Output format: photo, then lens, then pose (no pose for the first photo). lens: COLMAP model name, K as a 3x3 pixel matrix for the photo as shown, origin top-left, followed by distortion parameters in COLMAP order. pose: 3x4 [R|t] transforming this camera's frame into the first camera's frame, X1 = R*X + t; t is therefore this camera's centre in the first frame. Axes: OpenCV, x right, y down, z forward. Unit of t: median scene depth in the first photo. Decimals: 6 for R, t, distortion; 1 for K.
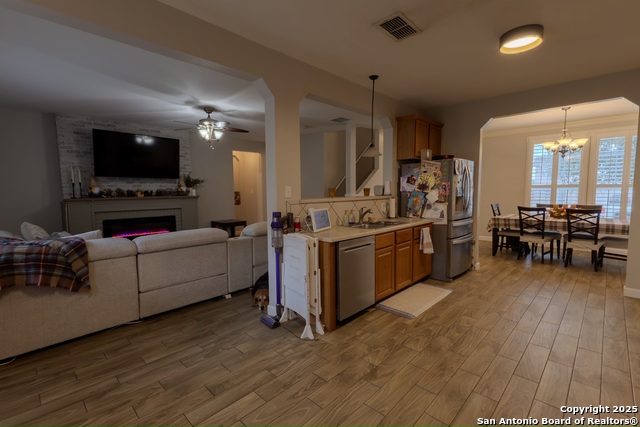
lens RADIAL K [[292.1, 0, 321.2], [0, 292.1, 213.6], [0, 0, 1]] dist [0.031157, -0.010983]
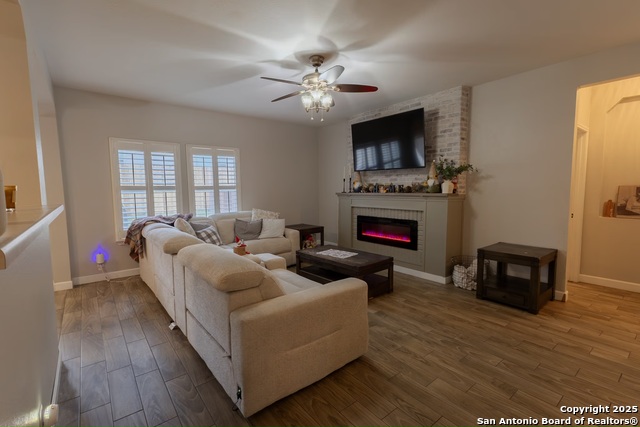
lens RADIAL K [[292.1, 0, 321.2], [0, 292.1, 213.6], [0, 0, 1]] dist [0.031157, -0.010983]
pose [[-0.122286, 0.104041, -0.987027, 0.314009], [-0.067792, 0.991292, 0.112889, -0.106936], [0.990177, 0.080718, -0.114168, 1.232196]]
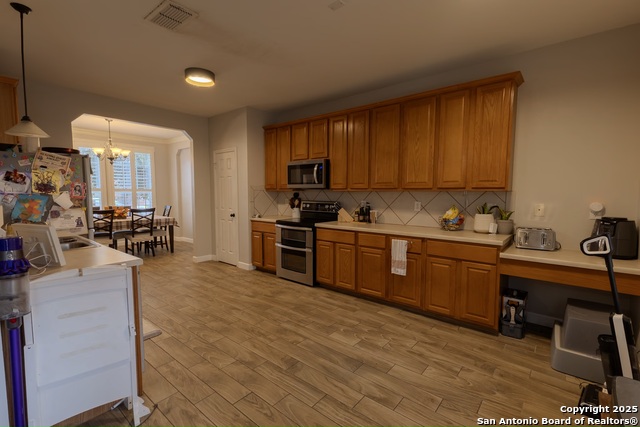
lens RADIAL K [[292.1, 0, 321.2], [0, 292.1, 213.6], [0, 0, 1]] dist [0.031157, -0.010983]
pose [[-0.074310, -0.065284, 0.995096, -0.429426], [0.080268, 0.994226, 0.071221, -0.024929], [-0.994000, 0.085167, -0.068641, 0.375956]]
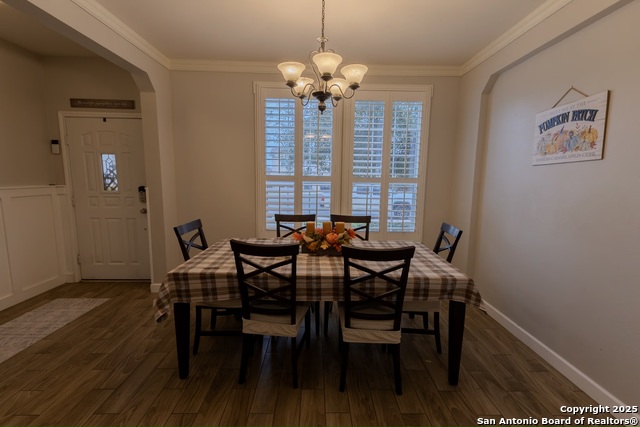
lens RADIAL K [[292.1, 0, 321.2], [0, 292.1, 213.6], [0, 0, 1]] dist [0.031157, -0.010983]
pose [[0.705028, -0.072828, 0.705430, 0.622758], [0.037093, 0.997138, 0.065871, -0.090007], [-0.708208, -0.020274, 0.705712, 0.855081]]
